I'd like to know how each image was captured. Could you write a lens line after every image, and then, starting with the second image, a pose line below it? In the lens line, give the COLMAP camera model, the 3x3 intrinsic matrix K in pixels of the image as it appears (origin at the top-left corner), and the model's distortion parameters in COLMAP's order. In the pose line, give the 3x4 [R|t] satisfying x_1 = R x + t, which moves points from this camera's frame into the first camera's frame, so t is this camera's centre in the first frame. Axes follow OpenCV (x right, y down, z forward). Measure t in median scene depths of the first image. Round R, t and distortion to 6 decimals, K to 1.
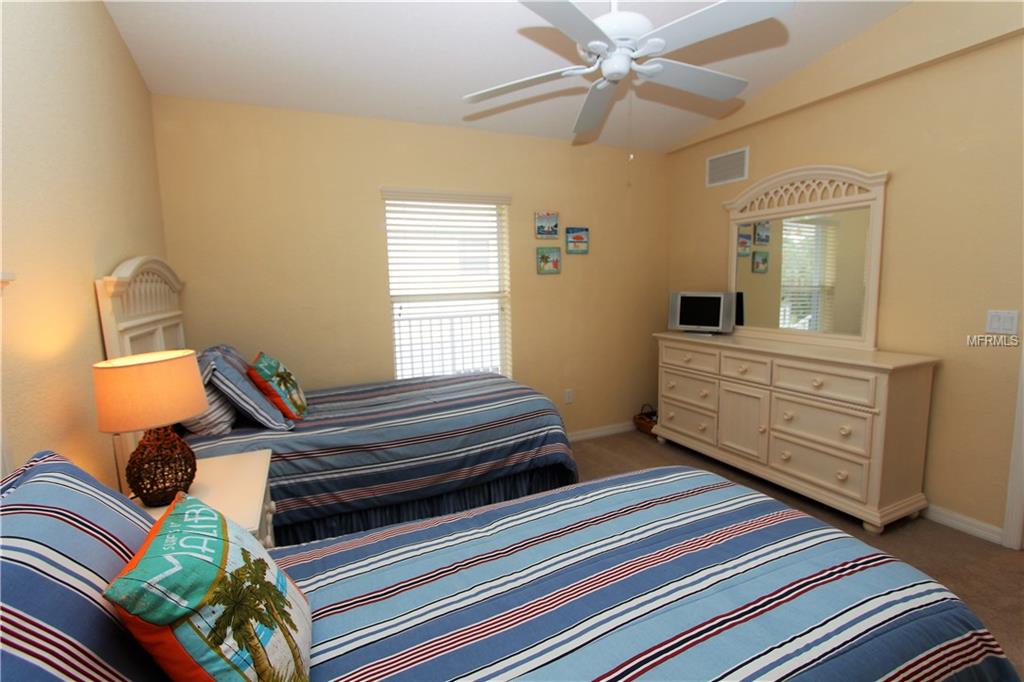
lens RADIAL K [[472.7, 0, 514.4], [0, 472.7, 336.6], [0, 0, 1]] dist [-0.022697, 0.000578]
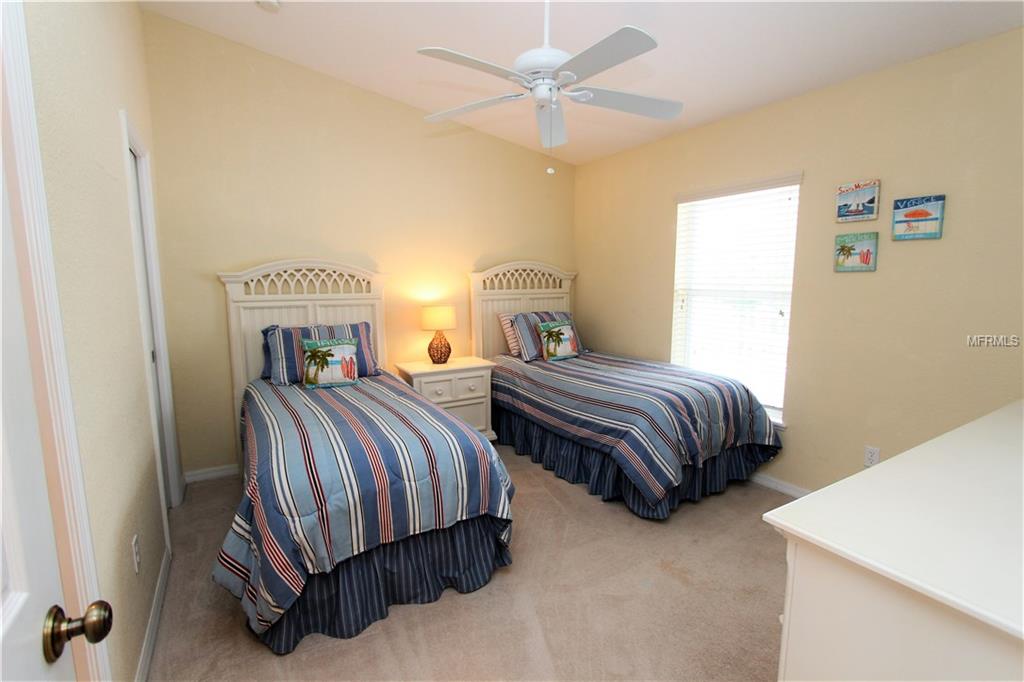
lens RADIAL K [[472.7, 0, 514.4], [0, 472.7, 336.6], [0, 0, 1]] dist [-0.022697, 0.000578]
pose [[0.098138, 0.151111, -0.983633, 0.723027], [-0.115748, 0.983429, 0.139531, -0.077768], [0.988419, 0.100160, 0.114002, 0.440267]]
